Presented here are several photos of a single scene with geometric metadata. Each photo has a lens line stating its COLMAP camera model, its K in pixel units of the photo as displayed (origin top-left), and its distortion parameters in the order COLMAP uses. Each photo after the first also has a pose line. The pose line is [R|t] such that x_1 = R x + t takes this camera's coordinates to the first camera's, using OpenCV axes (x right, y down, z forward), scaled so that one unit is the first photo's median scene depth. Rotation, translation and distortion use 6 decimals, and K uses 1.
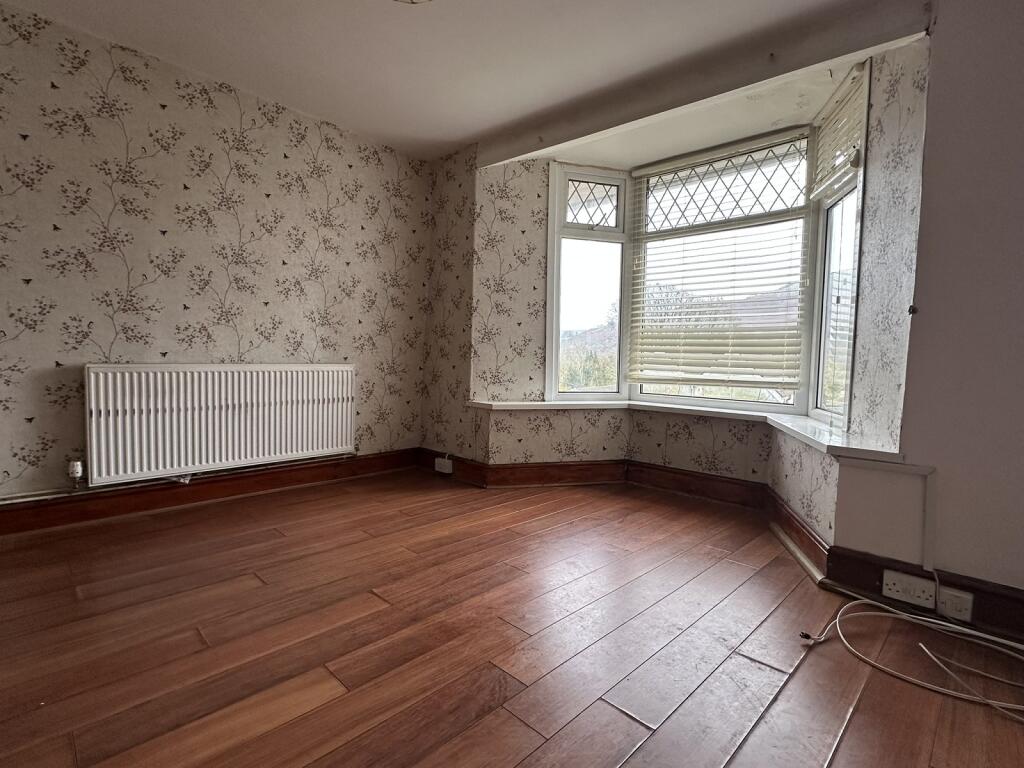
lens RADIAL K [[502.4, 0, 510.4], [0, 502.4, 386.9], [0, 0, 1]] dist [0.001612, -0.000140]
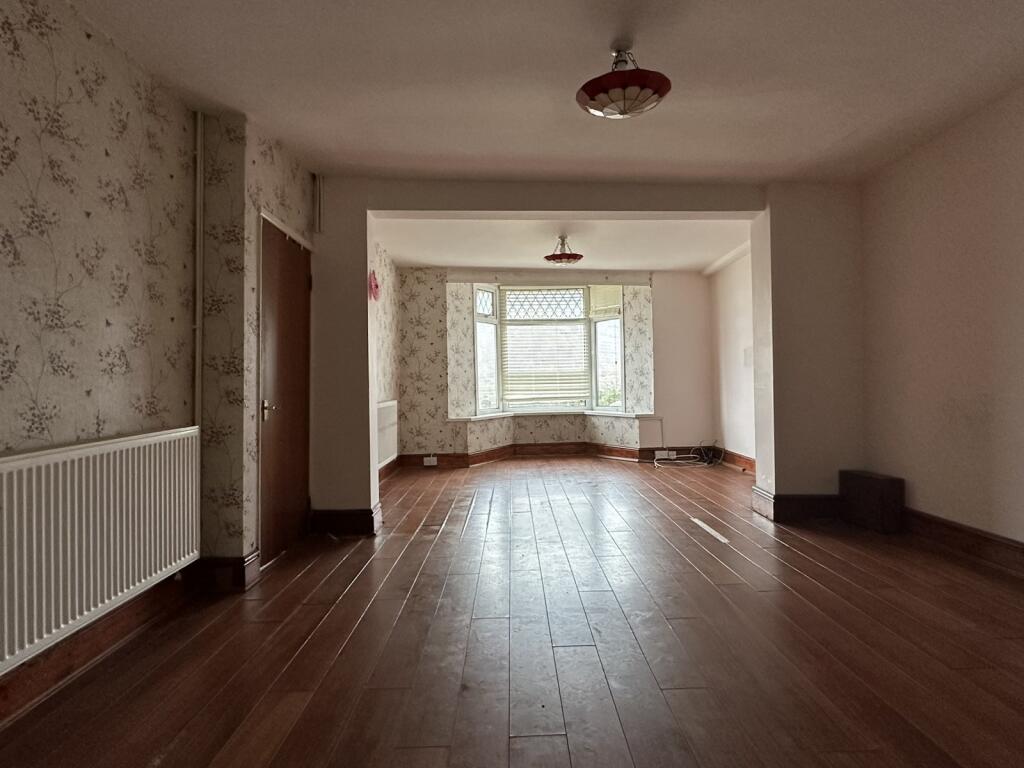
lens RADIAL K [[560.7, 0, 515.3], [0, 560.7, 382.1], [0, 0, 1]] dist [0.001033, -0.001609]
pose [[0.703692, -0.035419, 0.709622, -1.242617], [0.080326, 0.996319, -0.029927, -0.018400], [-0.705950, 0.078061, 0.703947, -0.473241]]
